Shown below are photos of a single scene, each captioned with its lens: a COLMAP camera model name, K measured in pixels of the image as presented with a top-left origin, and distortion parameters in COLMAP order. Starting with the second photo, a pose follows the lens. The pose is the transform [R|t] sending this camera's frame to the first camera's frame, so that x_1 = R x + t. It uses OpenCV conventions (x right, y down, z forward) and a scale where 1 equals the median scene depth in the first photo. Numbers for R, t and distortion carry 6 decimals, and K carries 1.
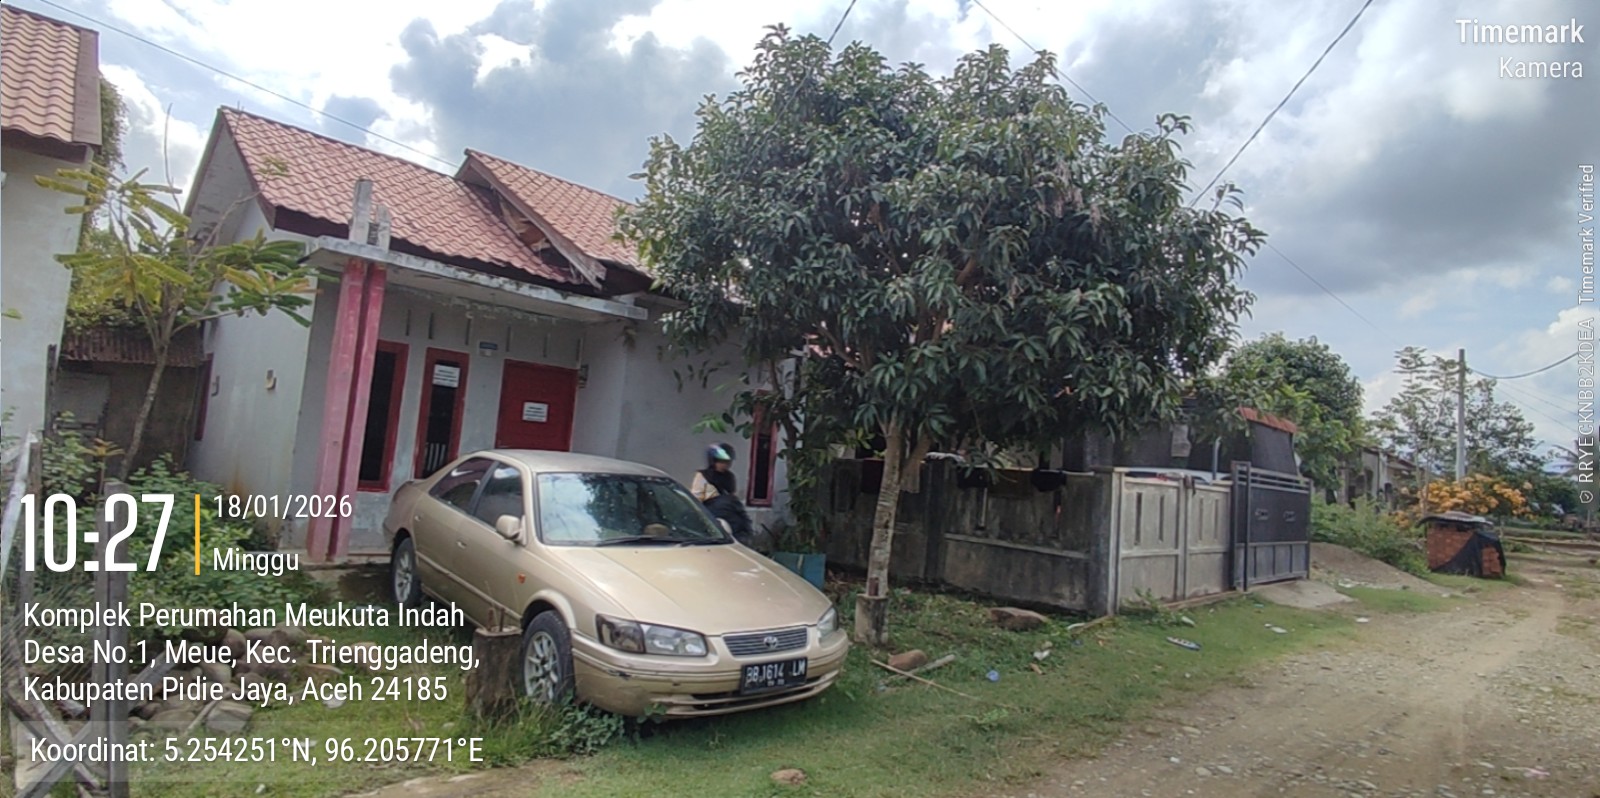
lens RADIAL K [[803.8, 0, 795.1], [0, 803.8, 397.2], [0, 0, 1]] dist [-0.003198, -0.000548]
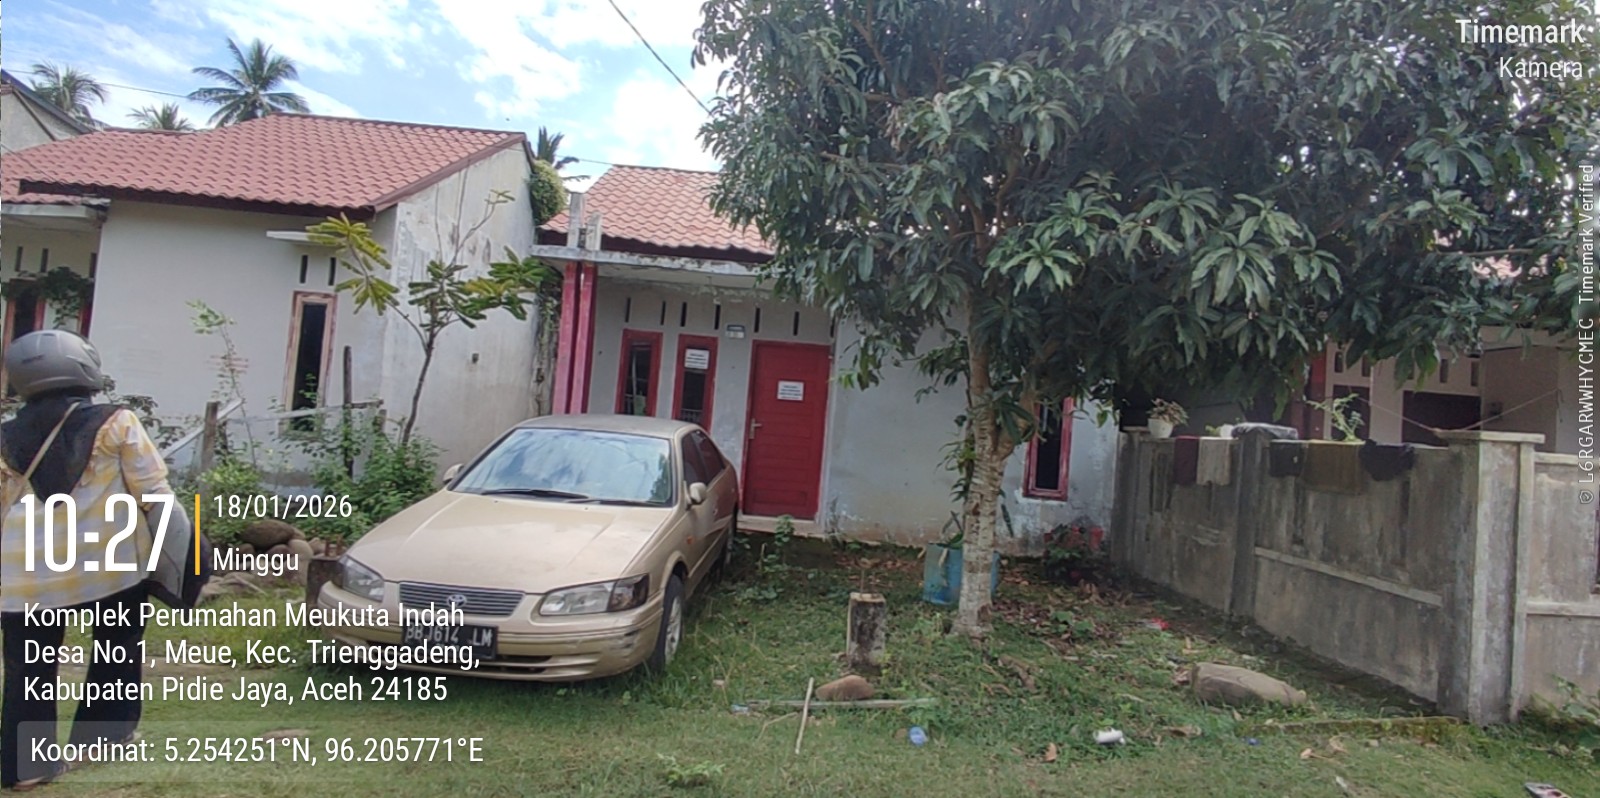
lens RADIAL K [[808.6, 0, 793.8], [0, 808.6, 391.5], [0, 0, 1]] dist [-0.000922, -0.008861]
pose [[0.714926, -0.050495, -0.697374, 0.424399], [0.035939, 0.998724, -0.035471, 0.061490], [0.698276, 0.000296, 0.715829, 0.314307]]
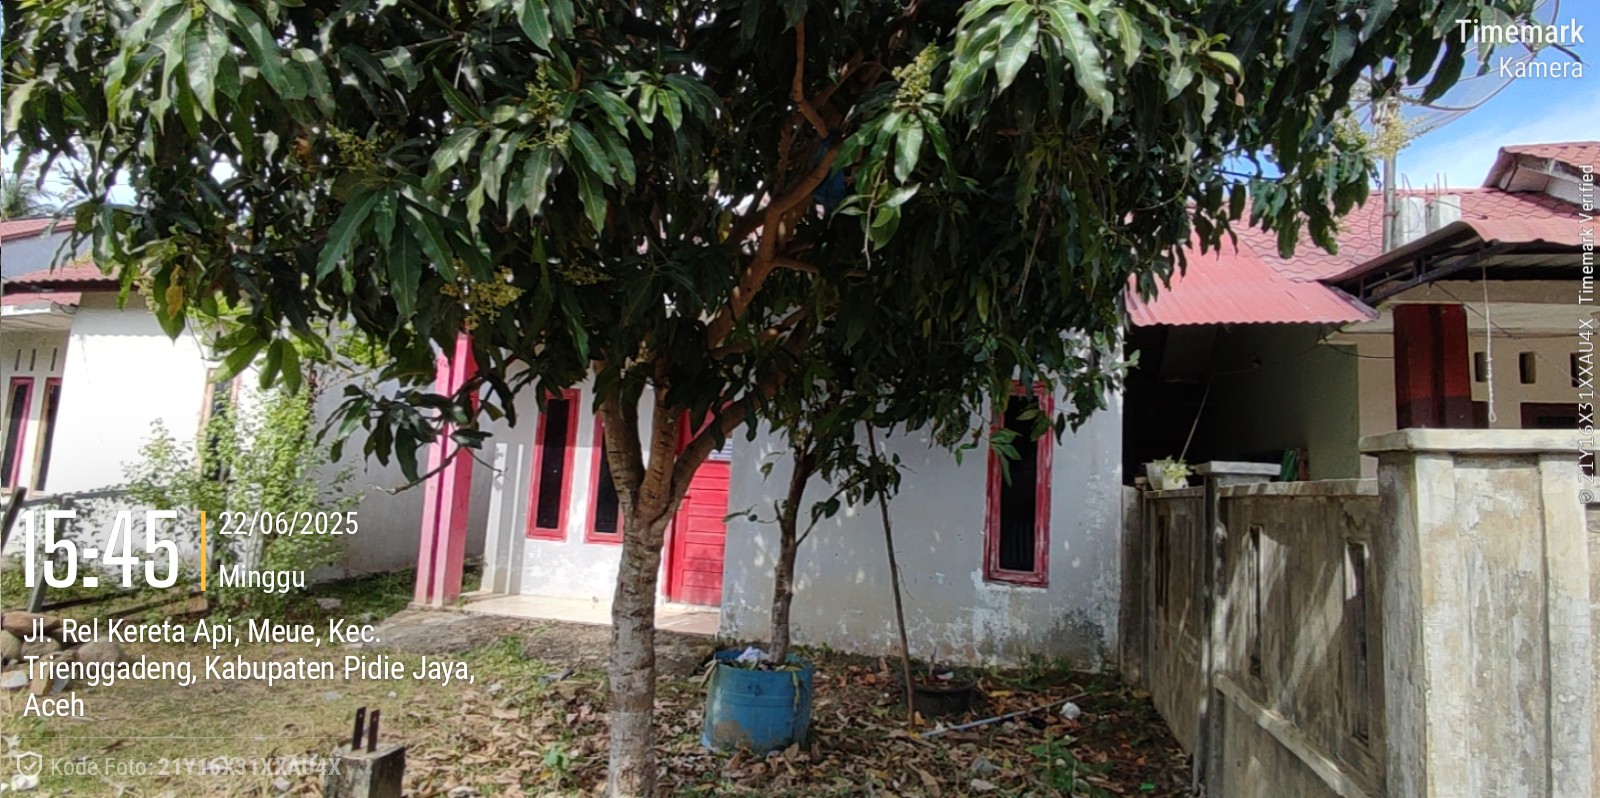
lens RADIAL K [[808.6, 0, 793.8], [0, 808.6, 391.5], [0, 0, 1]] dist [-0.000922, -0.008861]
pose [[0.490764, -0.155815, -0.857247, 0.477987], [0.060702, 0.987603, -0.144757, 0.093730], [0.869176, 0.019005, 0.494138, 0.726594]]
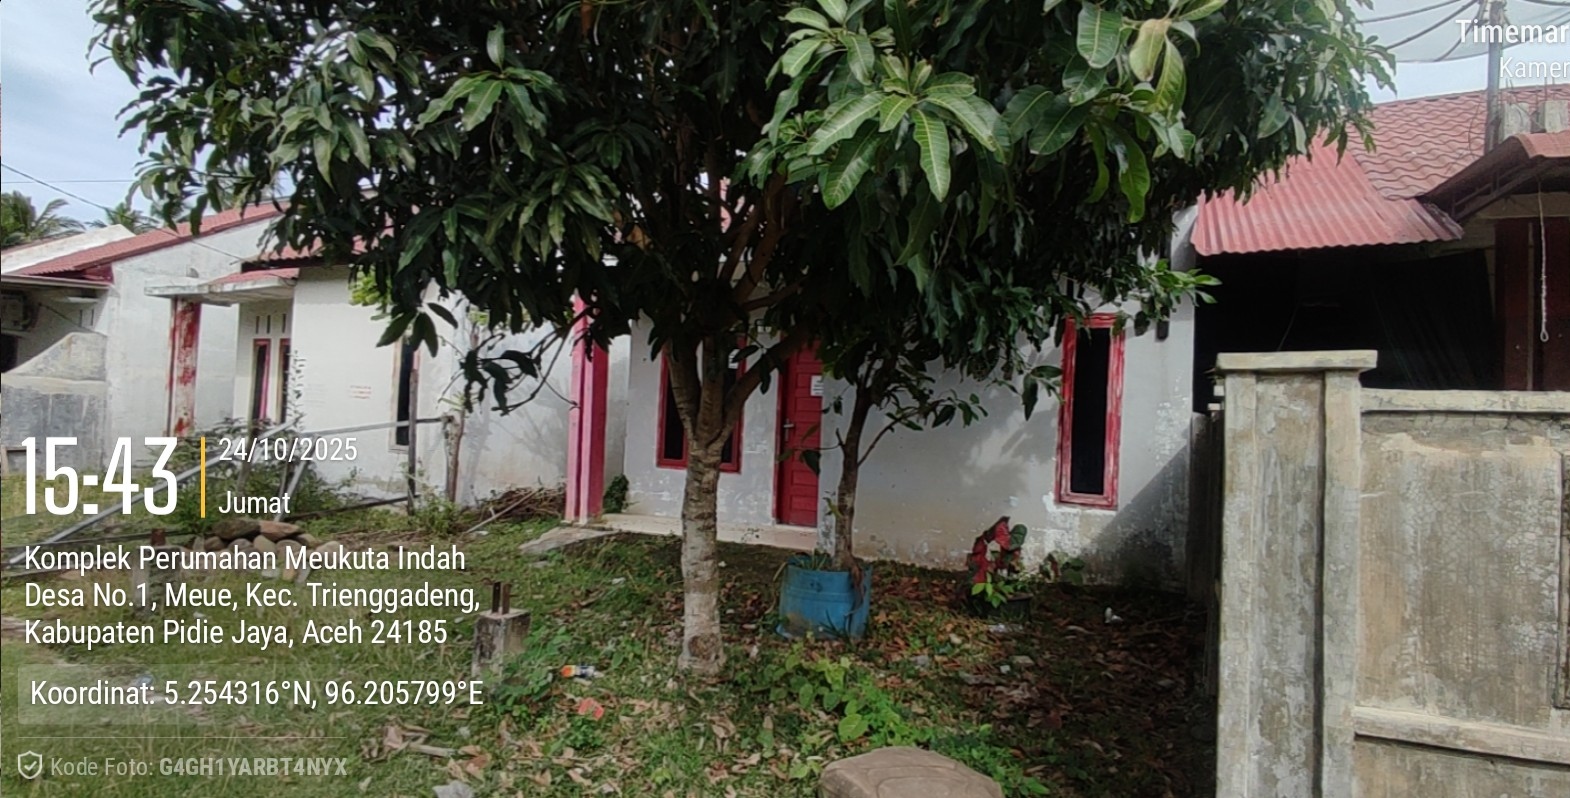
lens RADIAL K [[810.3, 0, 793.2], [0, 810.3, 394.9], [0, 0, 1]] dist [-0.004051, -0.000986]
pose [[0.316864, -0.094308, -0.943771, 0.571981], [0.066101, 0.994821, -0.077216, 0.106434], [0.946165, -0.037917, 0.321456, 0.753990]]
